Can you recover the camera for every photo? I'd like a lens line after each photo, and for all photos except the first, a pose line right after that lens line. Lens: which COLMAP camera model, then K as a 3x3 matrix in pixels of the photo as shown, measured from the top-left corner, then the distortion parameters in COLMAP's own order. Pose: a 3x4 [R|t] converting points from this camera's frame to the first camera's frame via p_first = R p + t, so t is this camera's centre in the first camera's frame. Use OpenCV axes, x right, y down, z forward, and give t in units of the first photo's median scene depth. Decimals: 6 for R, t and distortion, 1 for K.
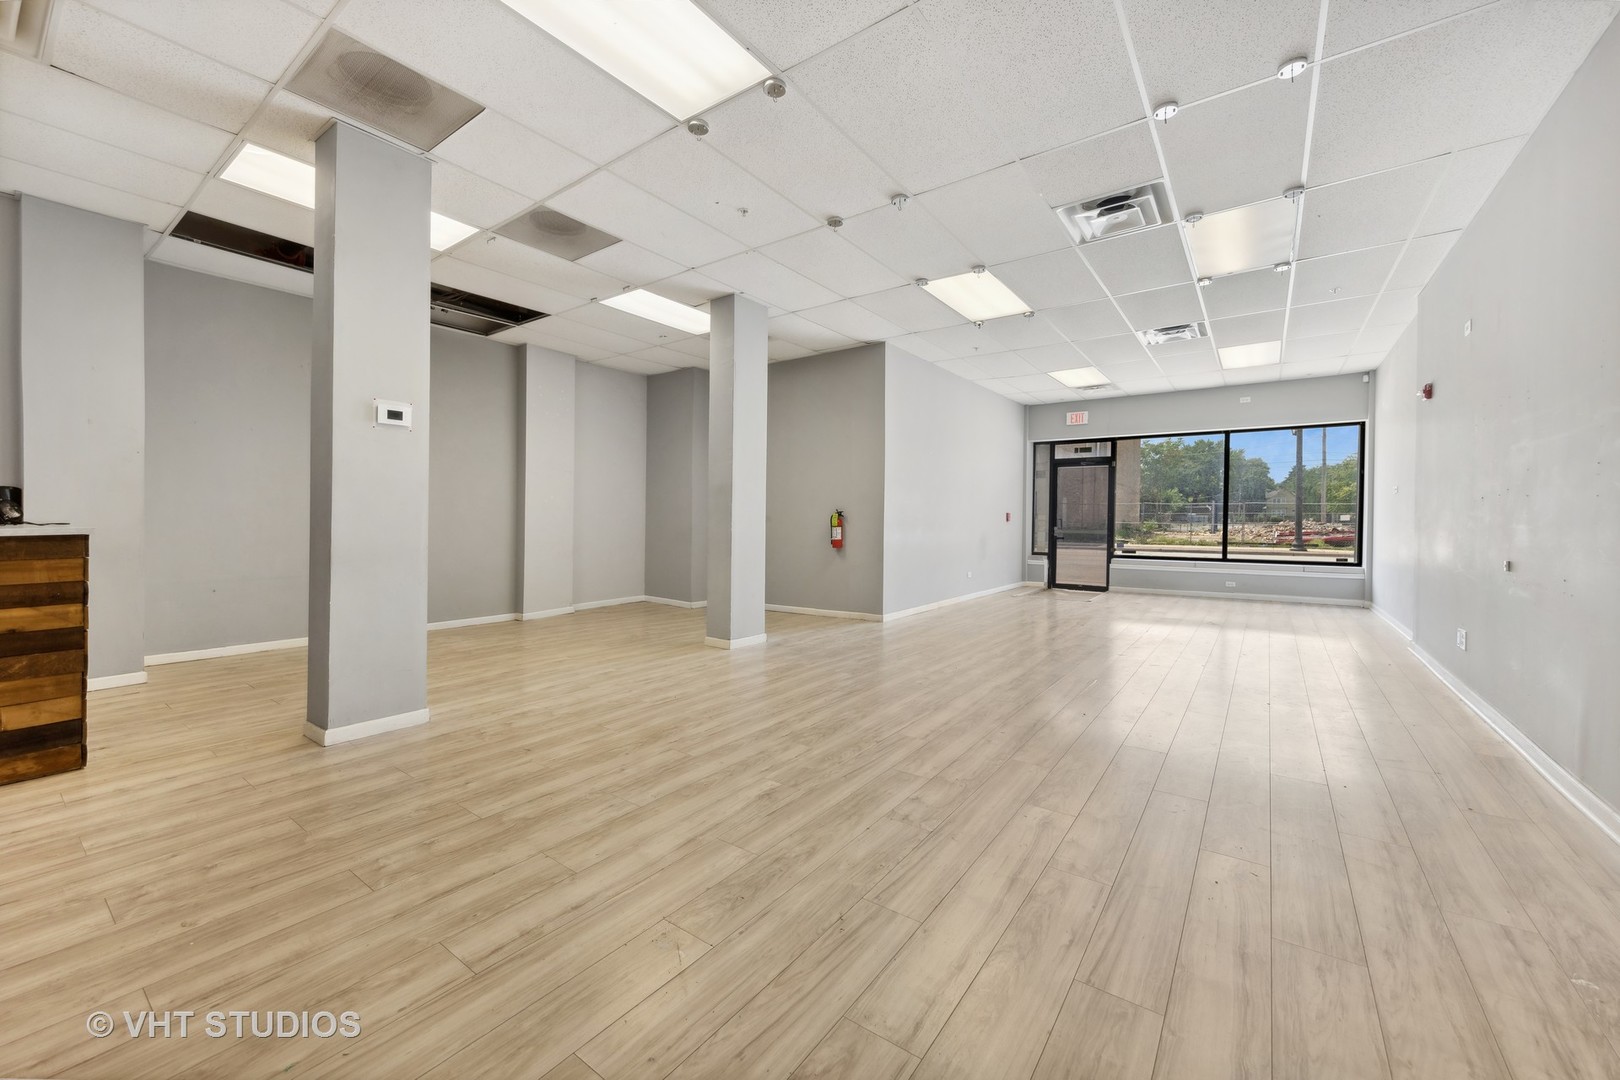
lens RADIAL K [[631.4, 0, 803.1], [0, 631.4, 535.8], [0, 0, 1]] dist [0.002347, -0.000710]
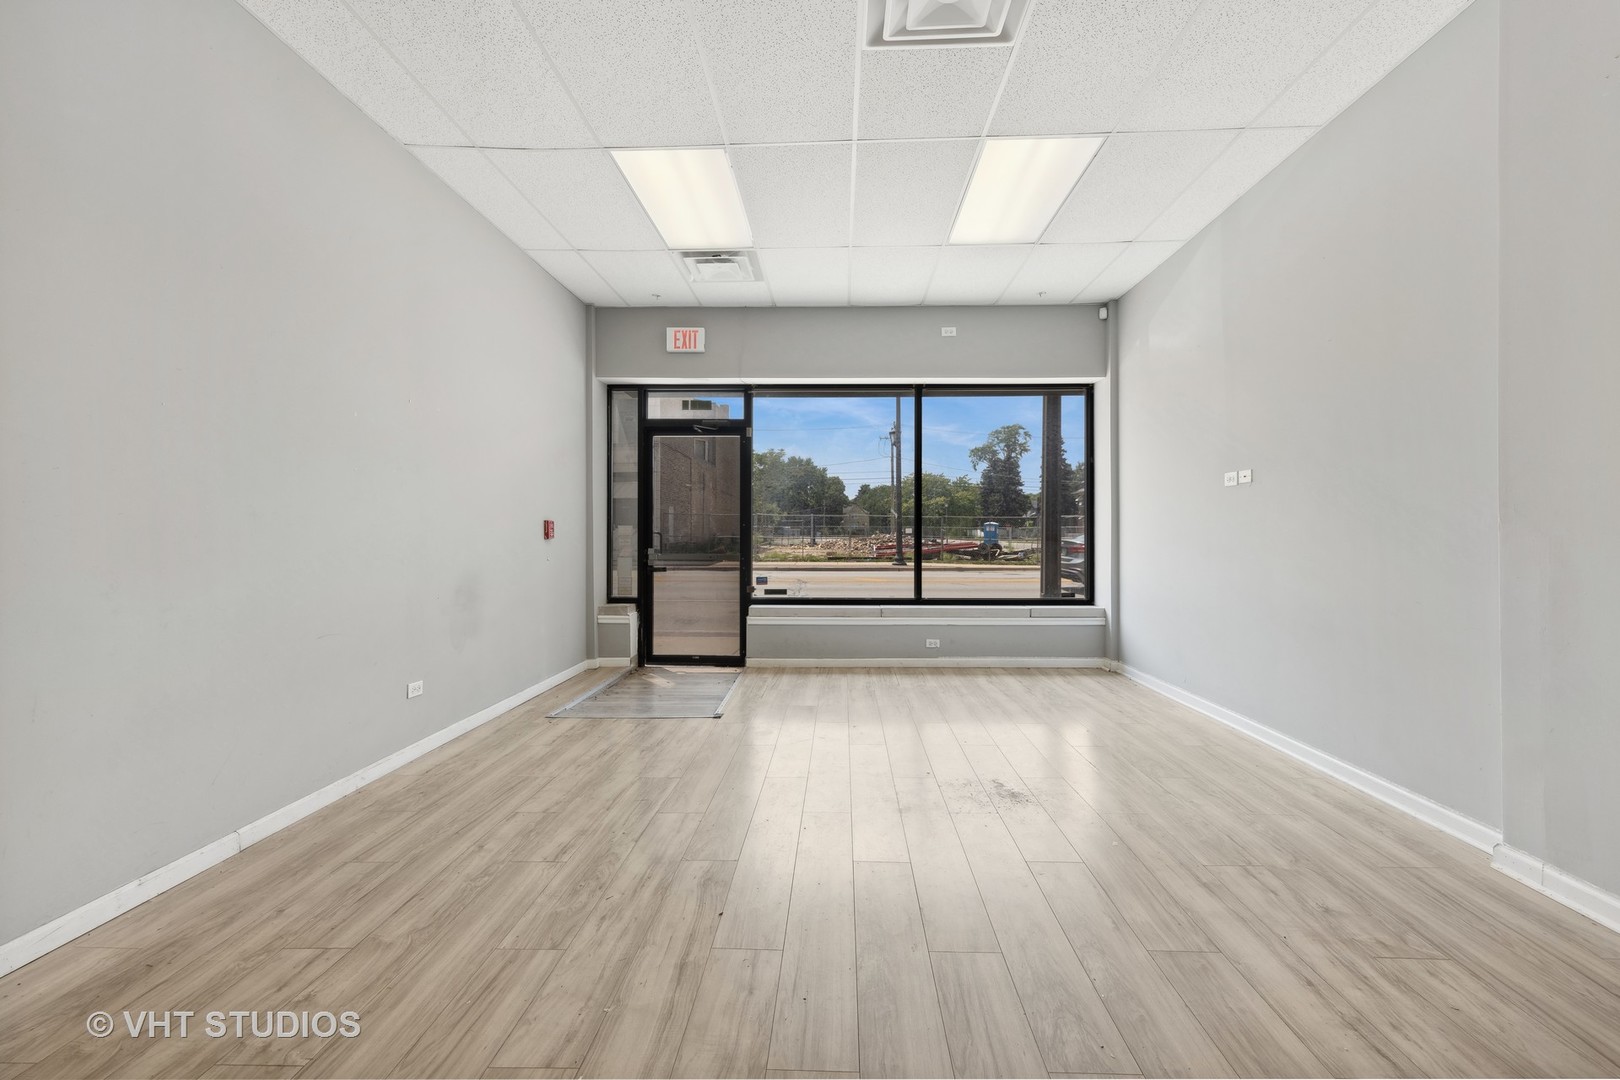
lens RADIAL K [[676.6, 0, 804.4], [0, 676.6, 539.2], [0, 0, 1]] dist [-0.004824, 0.000509]
pose [[0.833576, -0.008790, 0.552335, 0.194646], [0.018097, 0.999771, -0.011401, -0.012647], [-0.552108, 0.019499, 0.833544, 0.457401]]
